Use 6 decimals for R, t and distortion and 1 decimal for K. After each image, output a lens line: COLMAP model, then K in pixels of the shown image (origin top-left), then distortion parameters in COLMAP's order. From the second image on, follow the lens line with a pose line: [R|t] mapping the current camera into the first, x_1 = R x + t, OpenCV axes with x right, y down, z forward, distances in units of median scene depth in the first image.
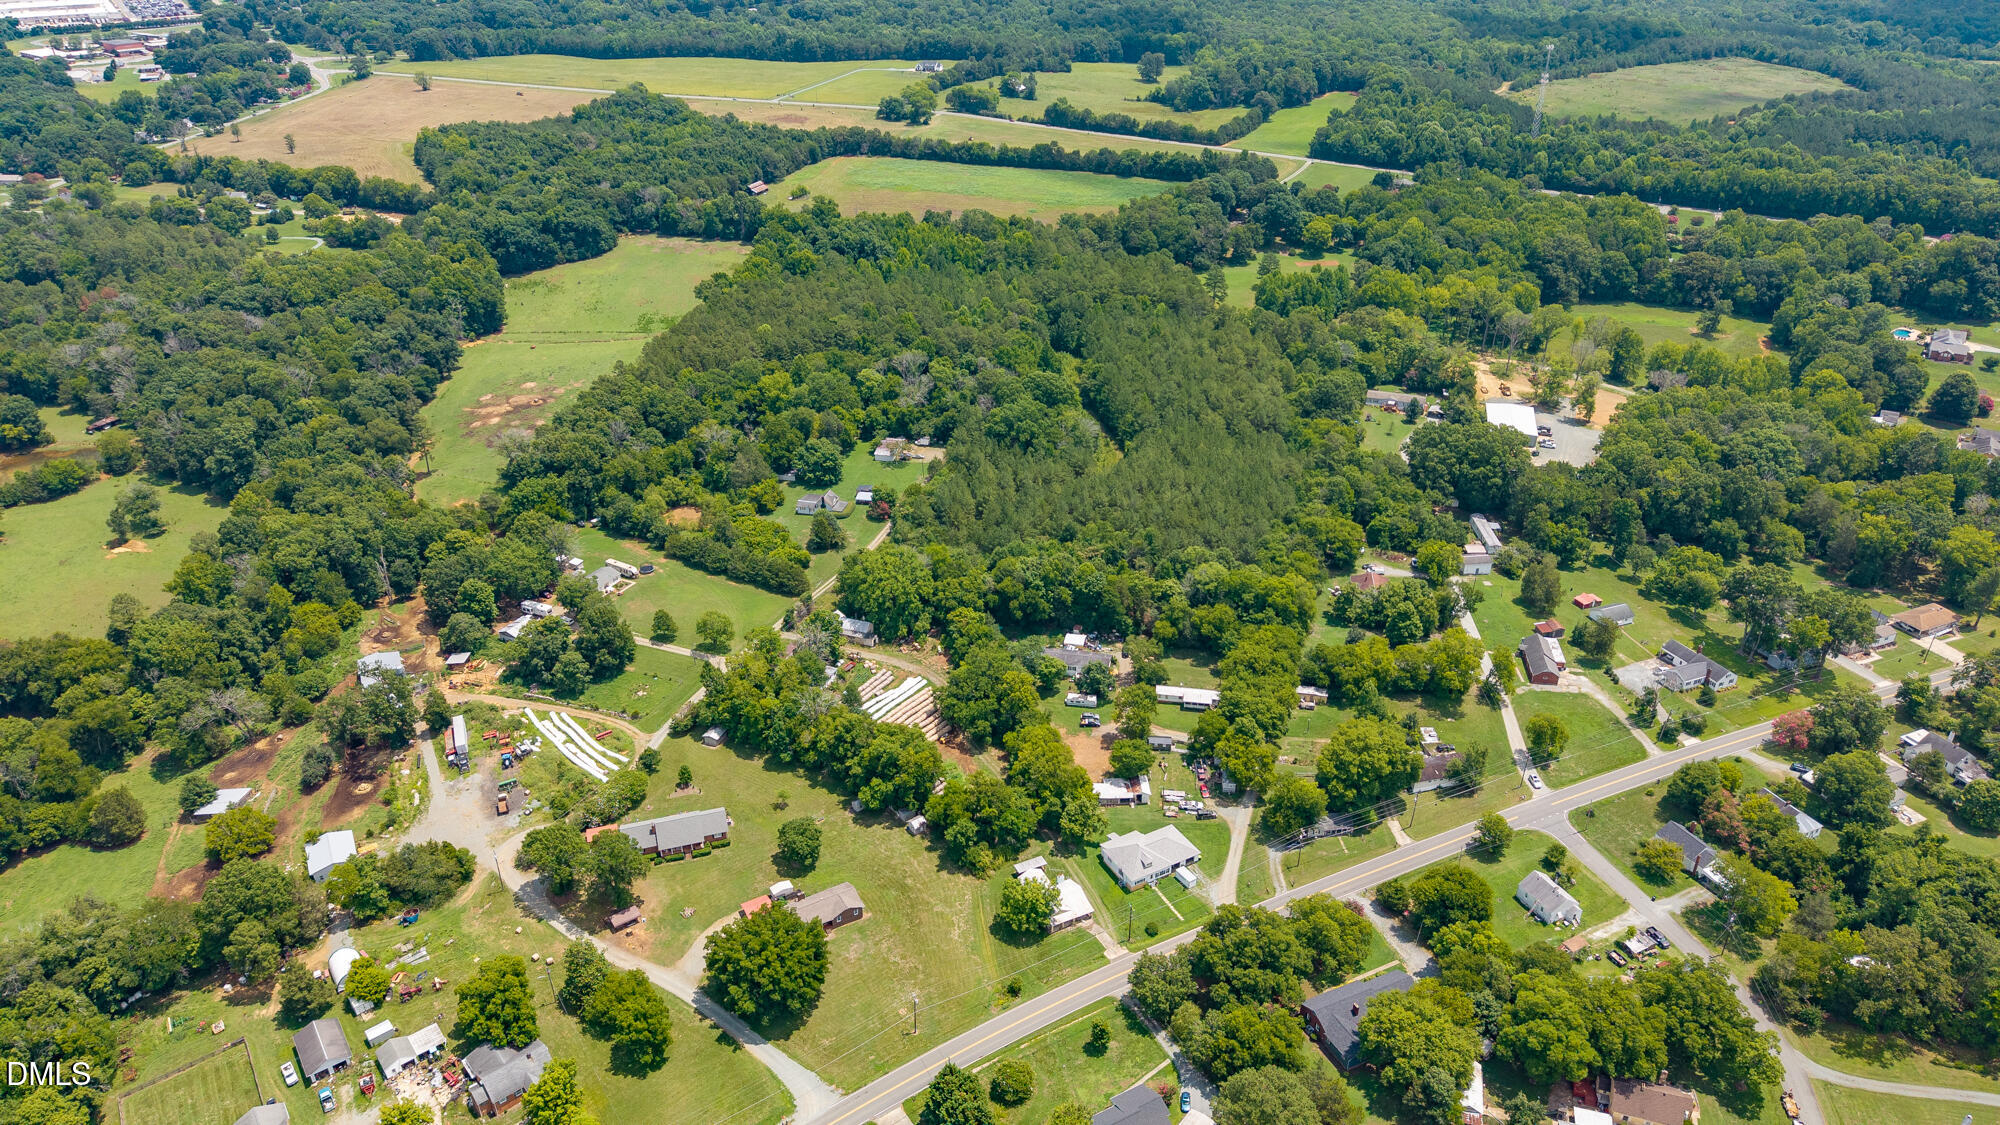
lens RADIAL K [[1336.4, 0, 999.4], [0, 1336.4, 561.2], [0, 0, 1]] dist [0.031684, -0.035438]
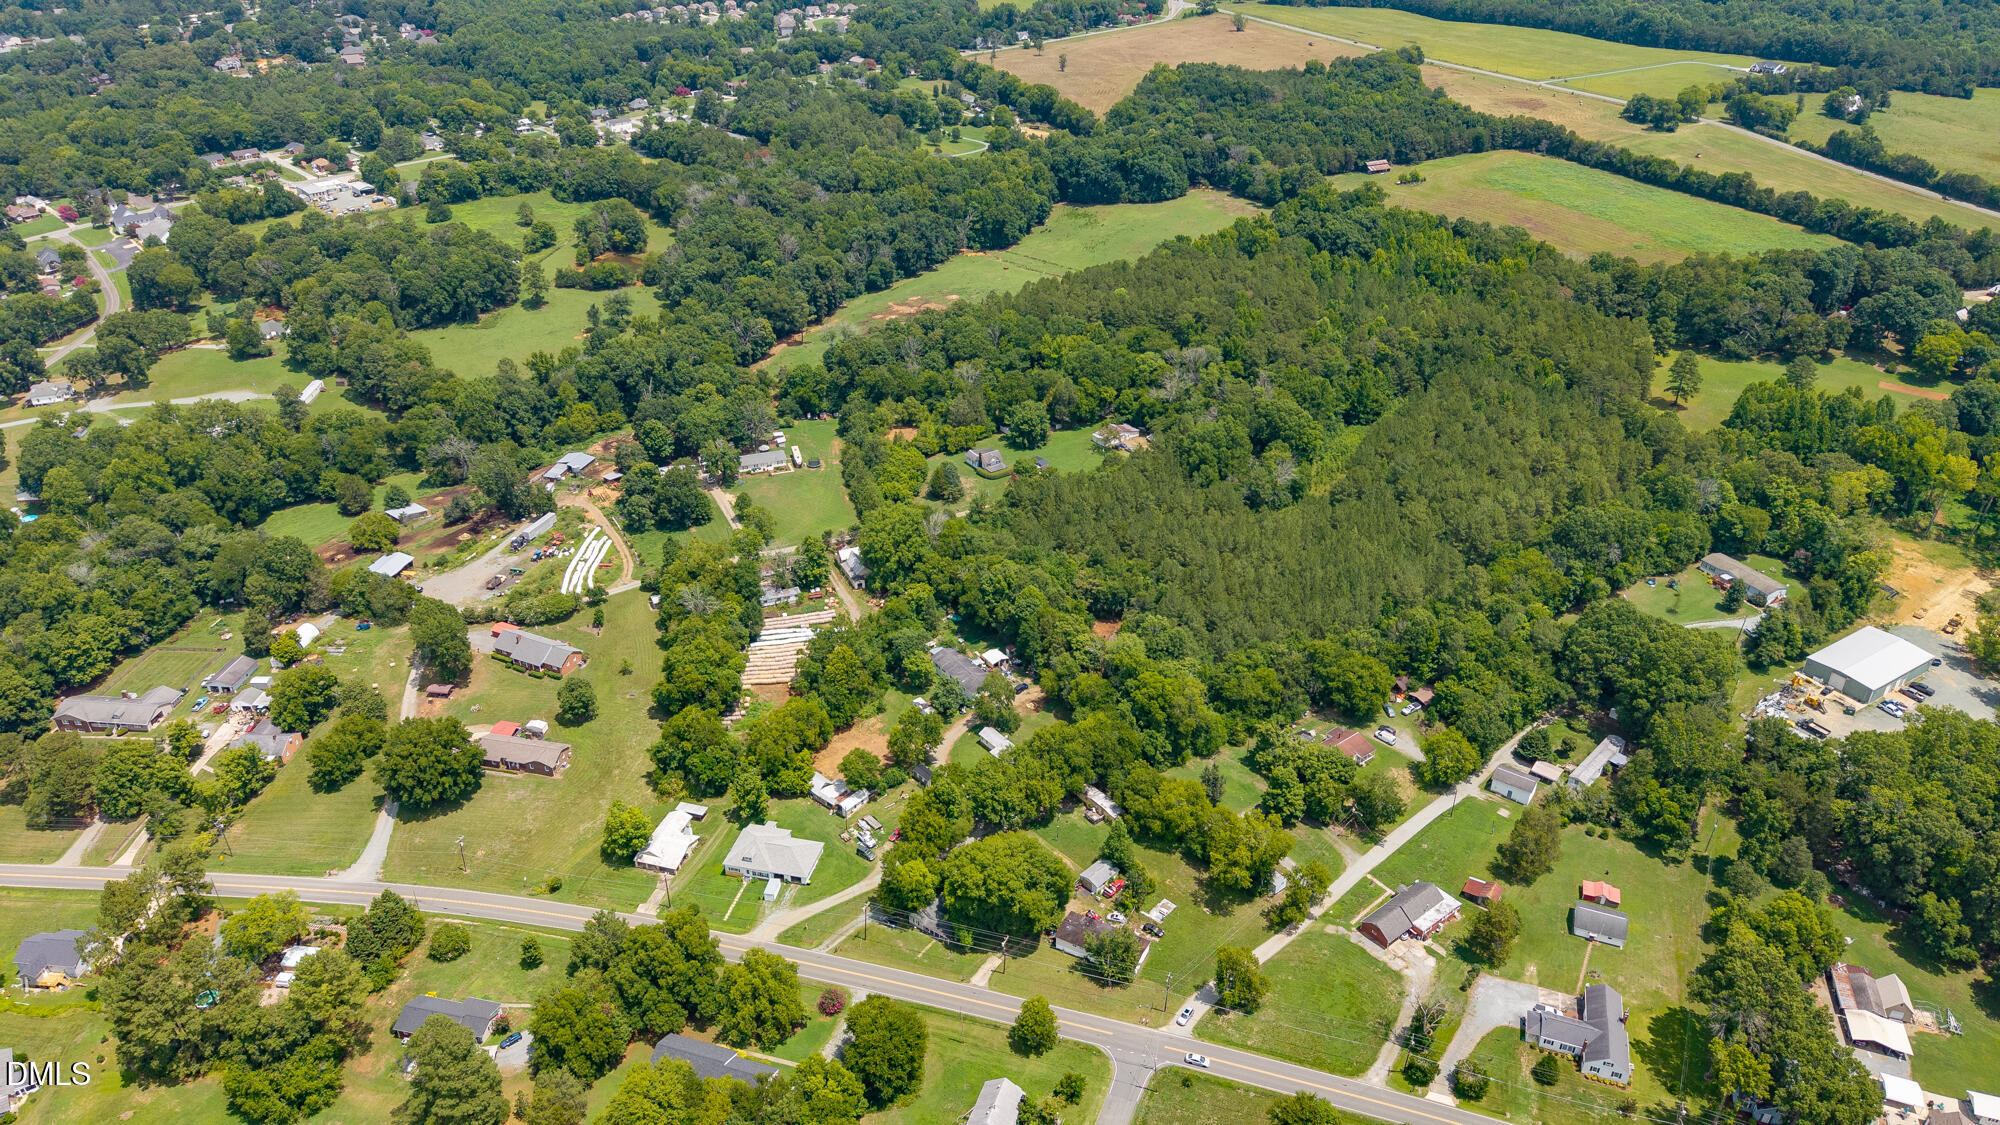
lens RADIAL K [[1336.4, 0, 999.4], [0, 1336.4, 561.2], [0, 0, 1]] dist [0.031684, -0.035438]
pose [[0.735139, 0.342304, -0.585148, 0.558408], [-0.324681, 0.935502, 0.139350, -0.130496], [0.595107, 0.087545, 0.798864, 0.226840]]
